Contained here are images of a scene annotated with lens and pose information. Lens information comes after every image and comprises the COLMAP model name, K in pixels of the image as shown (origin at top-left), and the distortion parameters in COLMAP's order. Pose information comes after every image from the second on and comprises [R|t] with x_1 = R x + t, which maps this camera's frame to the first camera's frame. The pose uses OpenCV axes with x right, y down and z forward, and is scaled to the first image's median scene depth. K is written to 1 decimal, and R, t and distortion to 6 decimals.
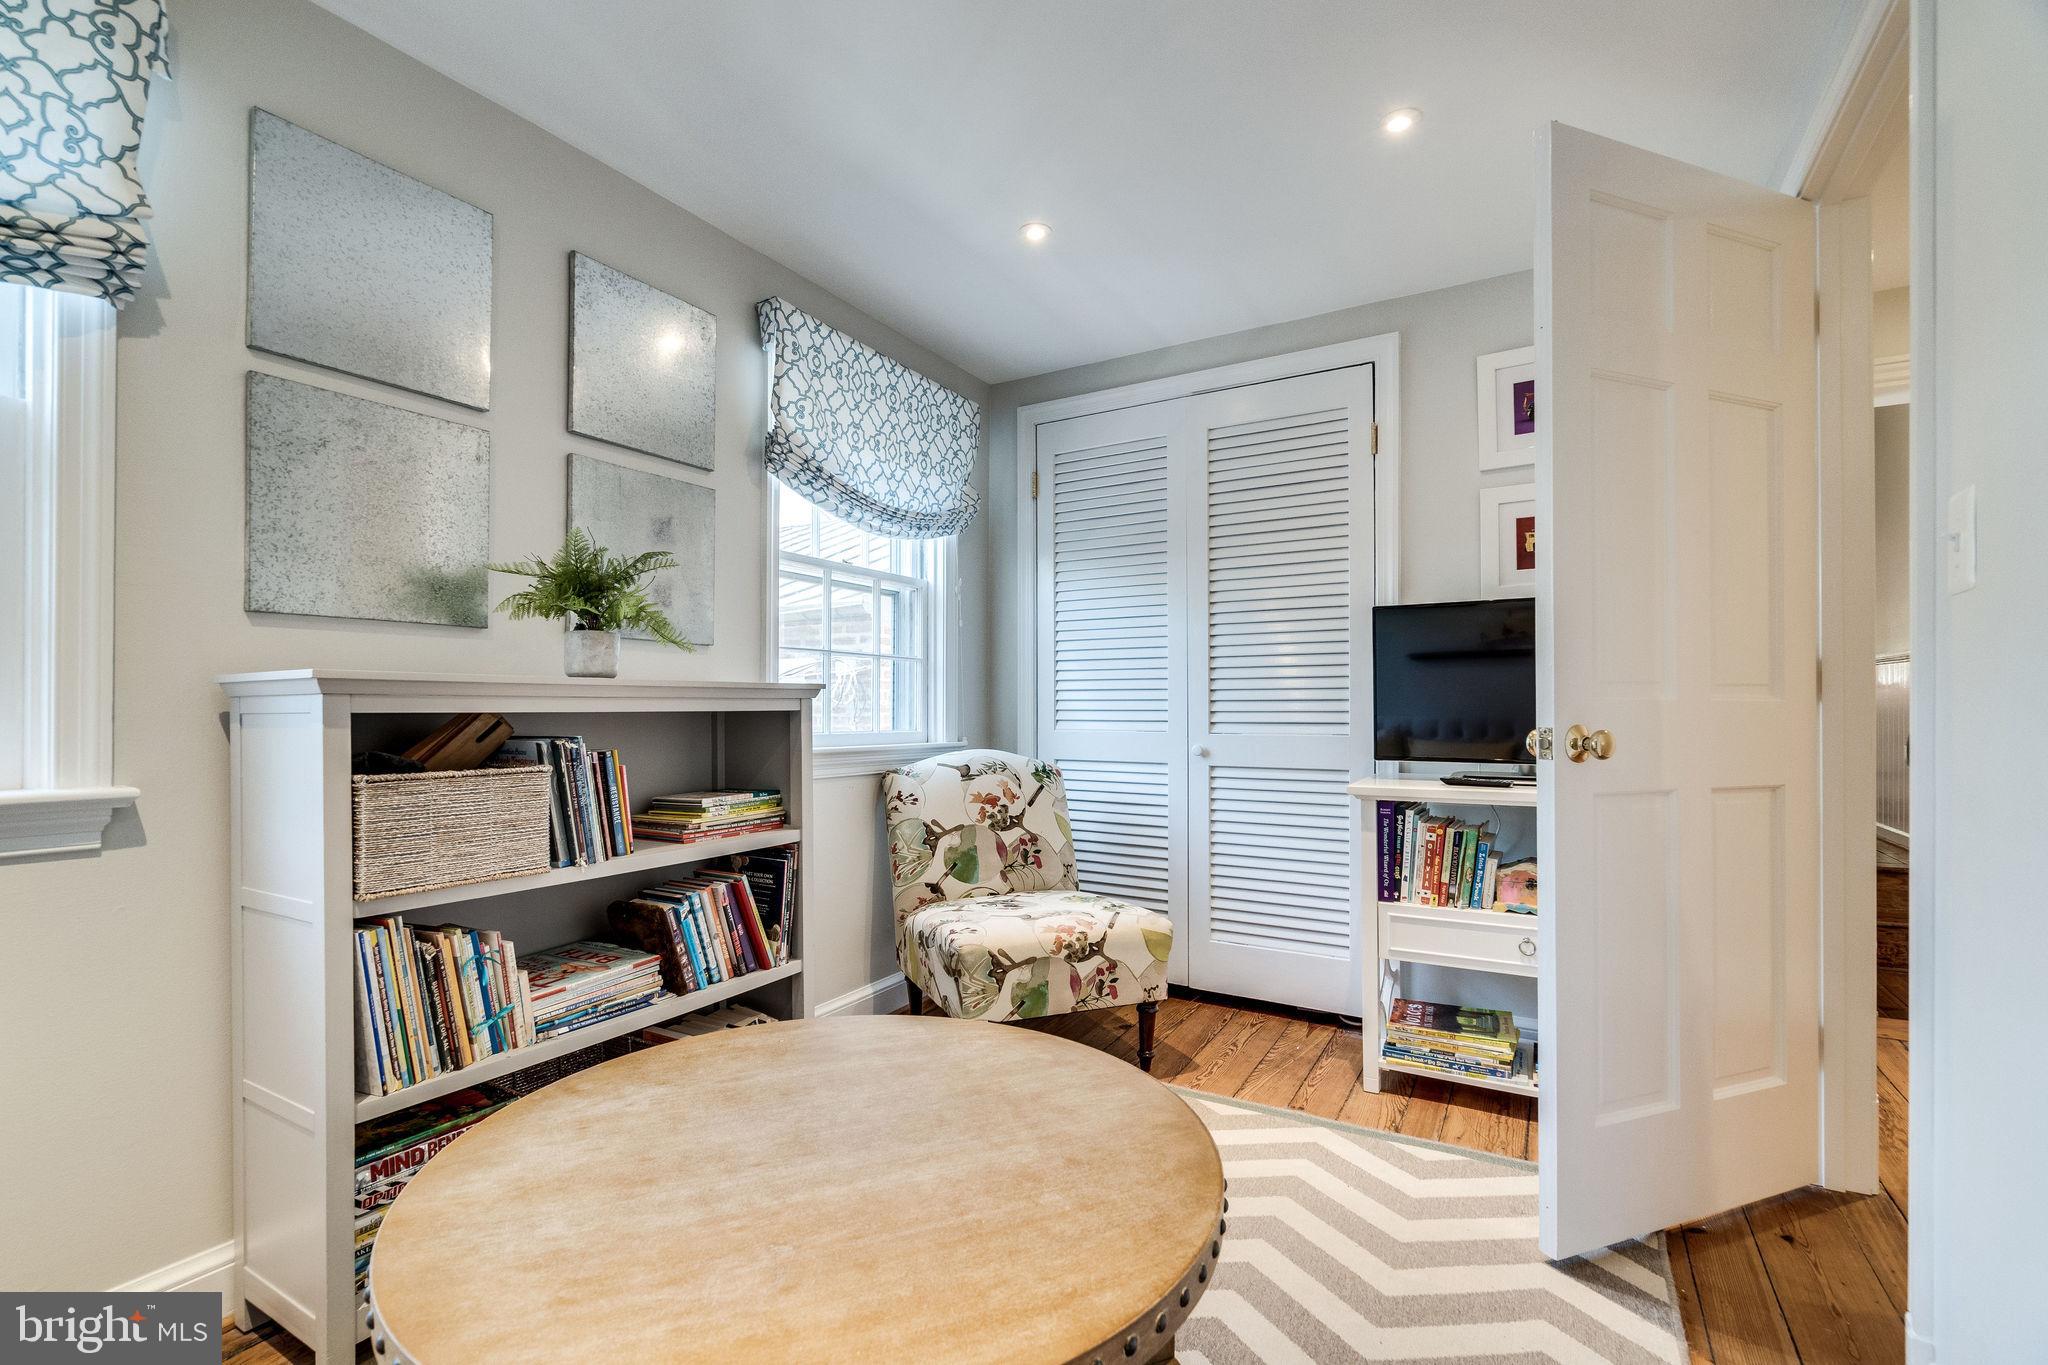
lens RADIAL K [[928.7, 0, 999.3], [0, 928.7, 687.4], [0, 0, 1]] dist [-0.003361, 0.000850]
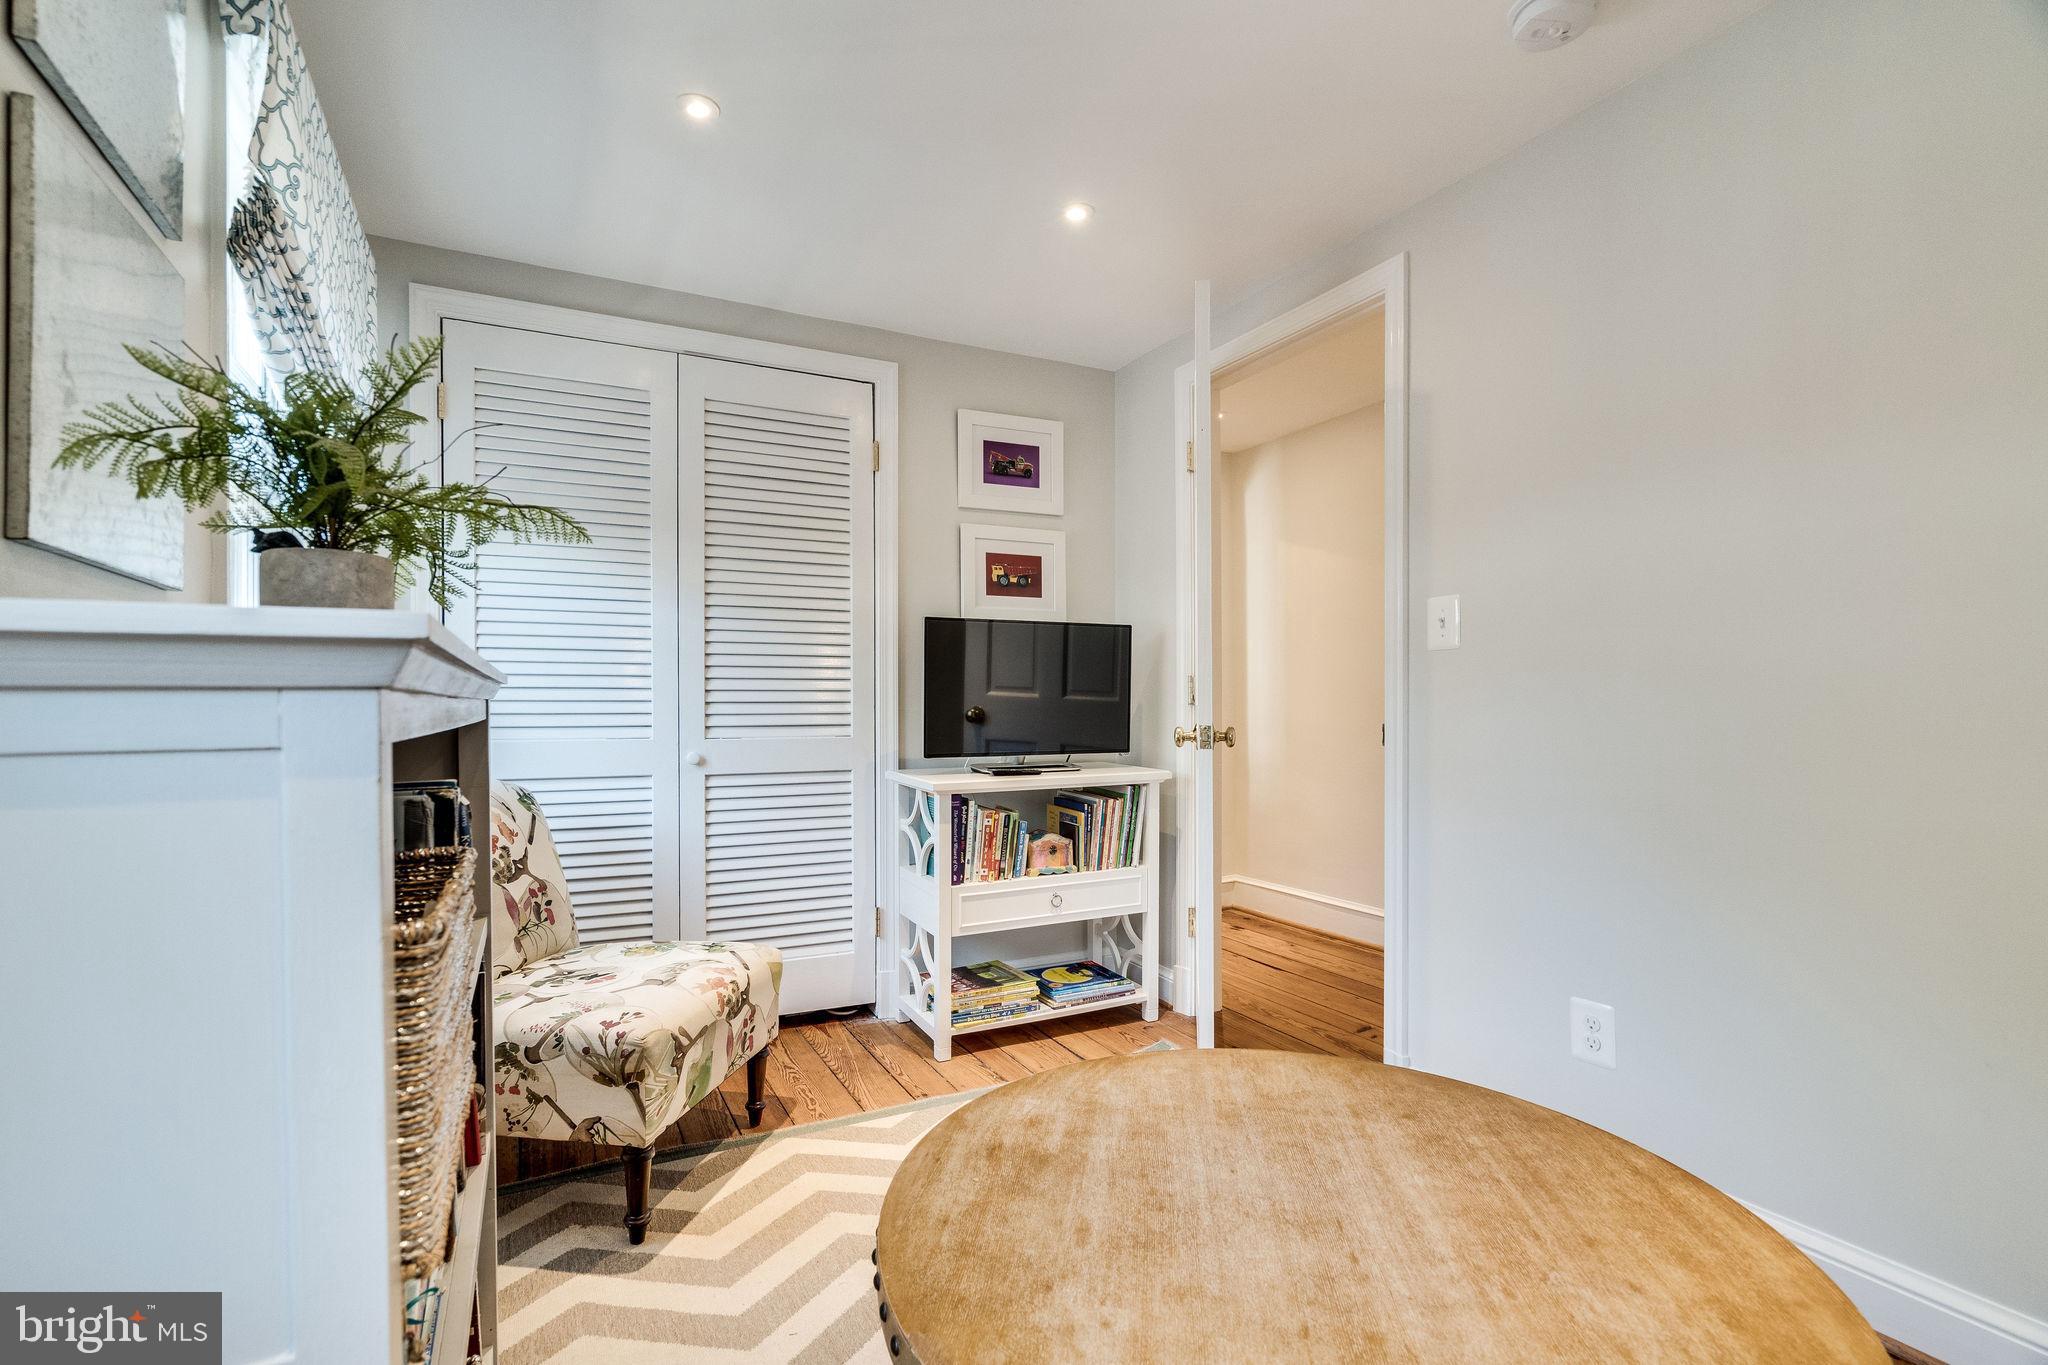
lens RADIAL K [[933.2, 0, 1010.4], [0, 933.2, 695.4], [0, 0, 1]] dist [-0.003545, 0.001145]
pose [[0.527543, 0.010333, 0.849465, -0.501212], [-0.018352, 0.999831, -0.000765, 0.003886], [-0.849330, -0.015186, 0.527644, 0.360214]]
